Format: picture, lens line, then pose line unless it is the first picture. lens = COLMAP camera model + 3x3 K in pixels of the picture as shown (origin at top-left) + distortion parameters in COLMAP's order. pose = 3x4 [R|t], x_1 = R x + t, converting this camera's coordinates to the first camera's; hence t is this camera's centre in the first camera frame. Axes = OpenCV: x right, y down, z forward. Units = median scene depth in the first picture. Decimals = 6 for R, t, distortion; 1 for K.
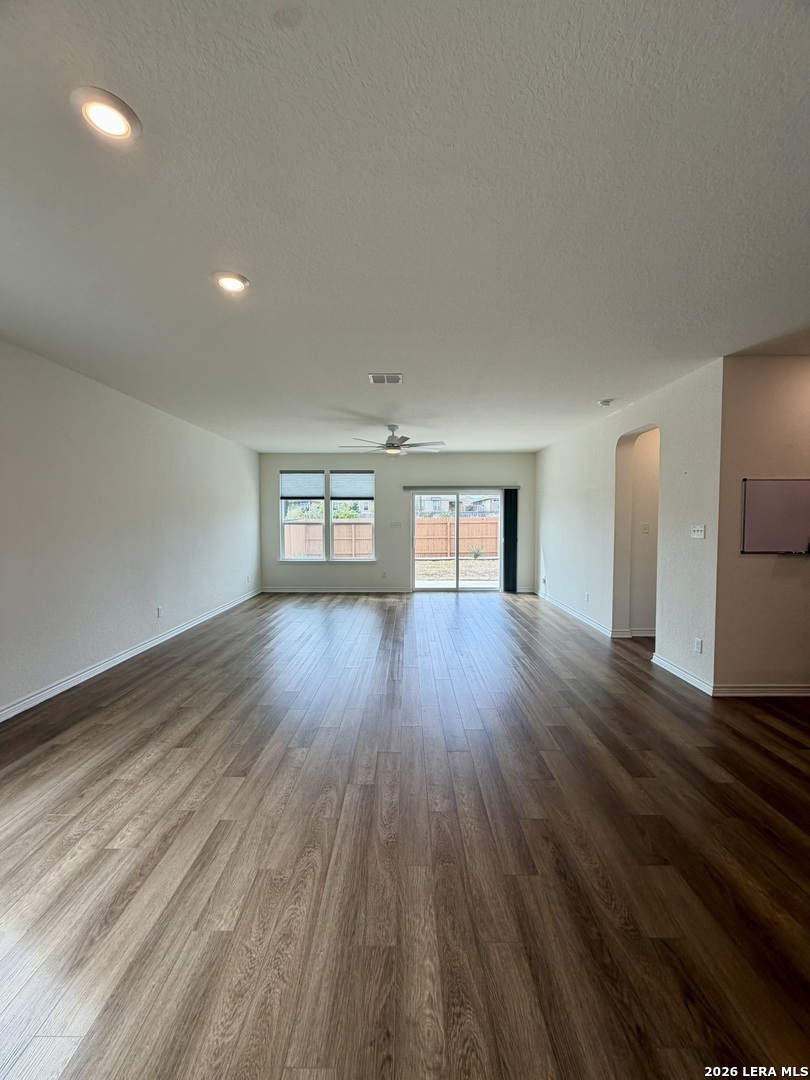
lens RADIAL K [[434.9, 0, 408.1], [0, 434.9, 536.3], [0, 0, 1]] dist [-0.003885, -0.000113]
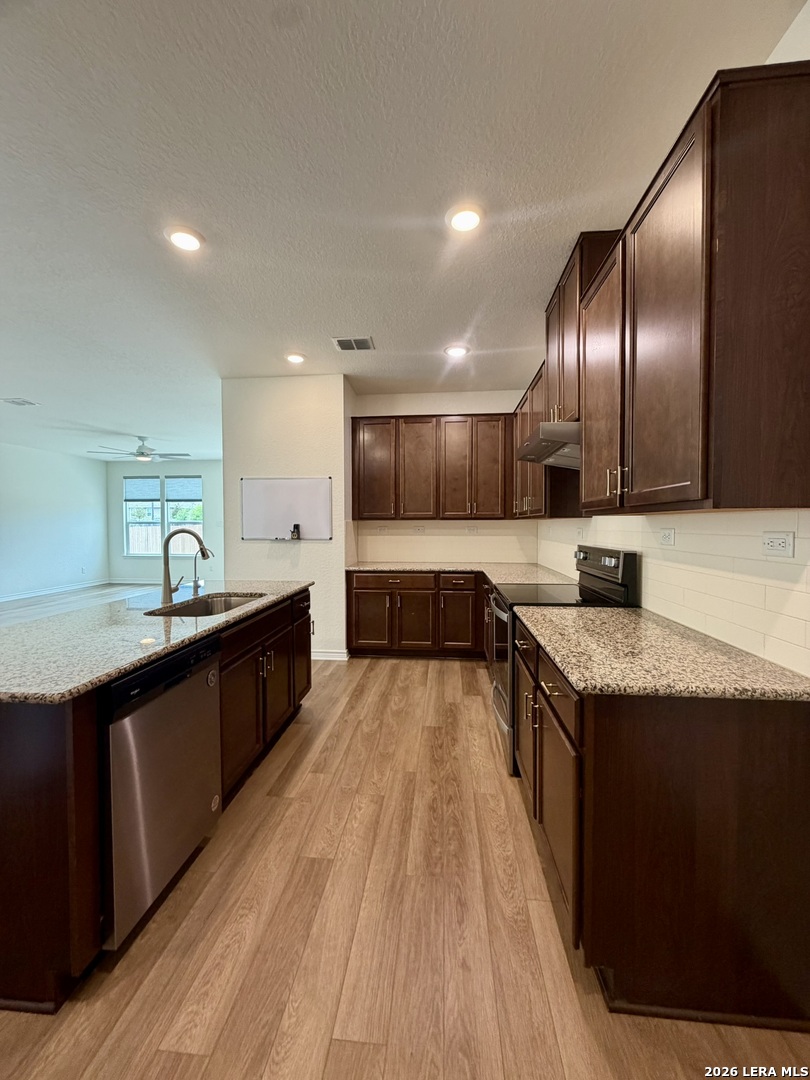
lens RADIAL K [[434.9, 0, 407.8], [0, 434.9, 542.9], [0, 0, 1]] dist [-0.003885, -0.000113]
pose [[0.996165, 0.002592, -0.087455, 0.557590], [-0.002280, 0.999991, 0.003664, 0.018309], [0.087463, -0.003450, 0.996162, -0.073736]]
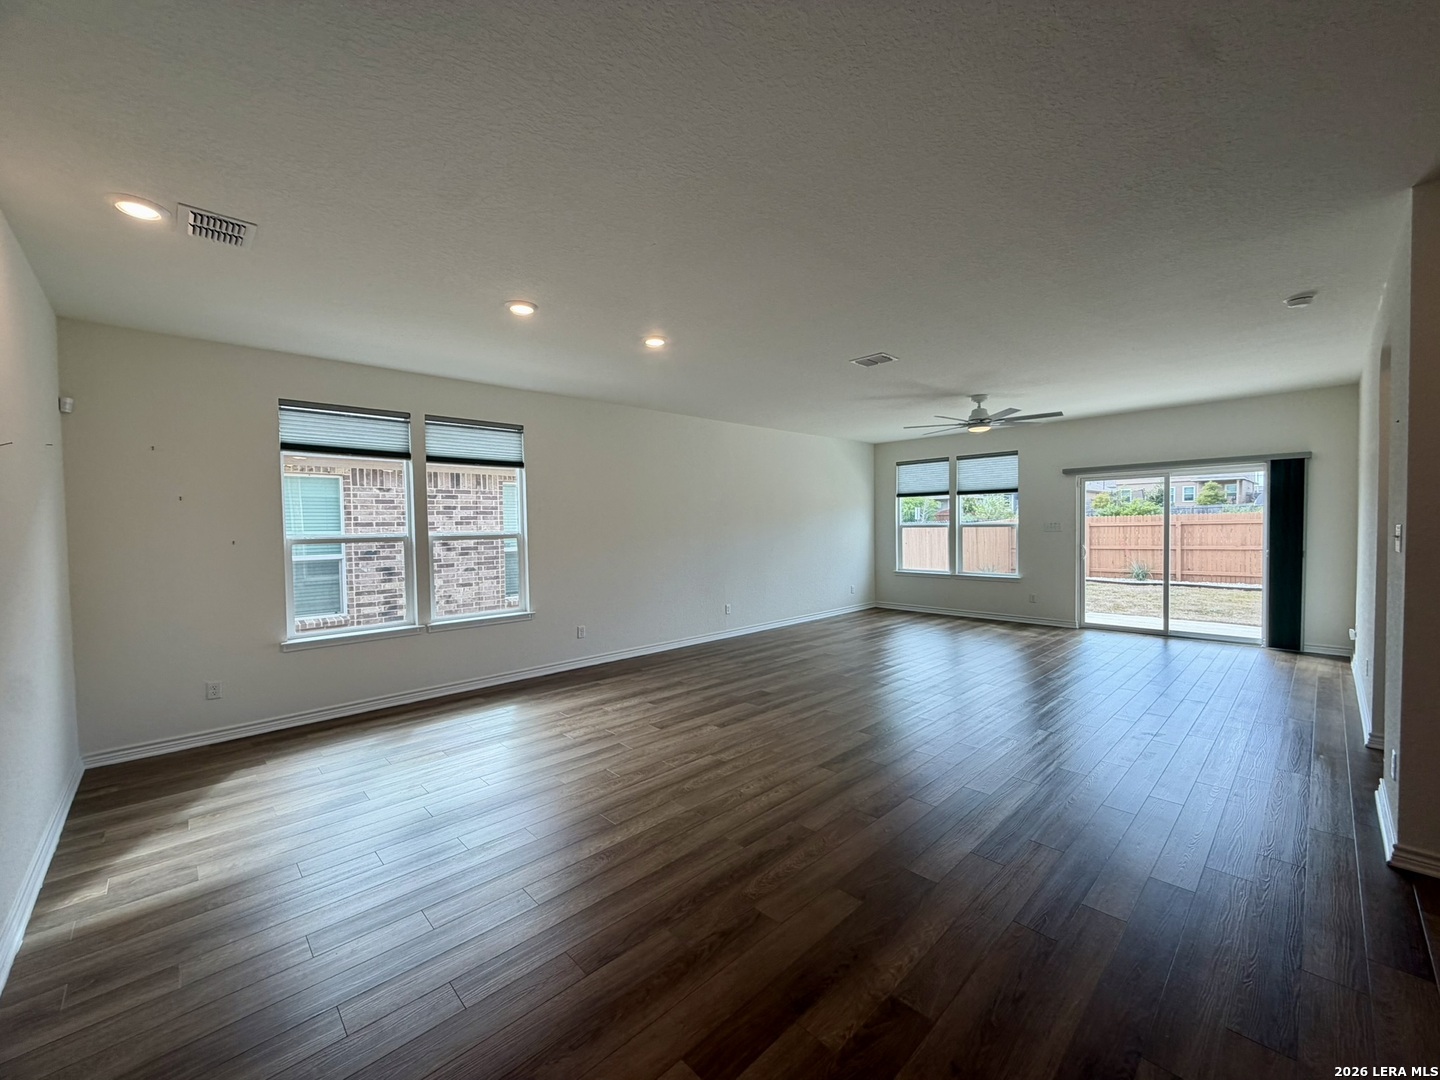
lens RADIAL K [[579.9, 0, 709.7], [0, 579.9, 541.2], [0, 0, 1]] dist [-0.003885, -0.000113]
pose [[0.687162, 0.011993, -0.726406, 0.267723], [-0.013699, 0.999900, 0.003550, 0.000256], [0.726375, 0.007511, 0.687257, -0.016041]]
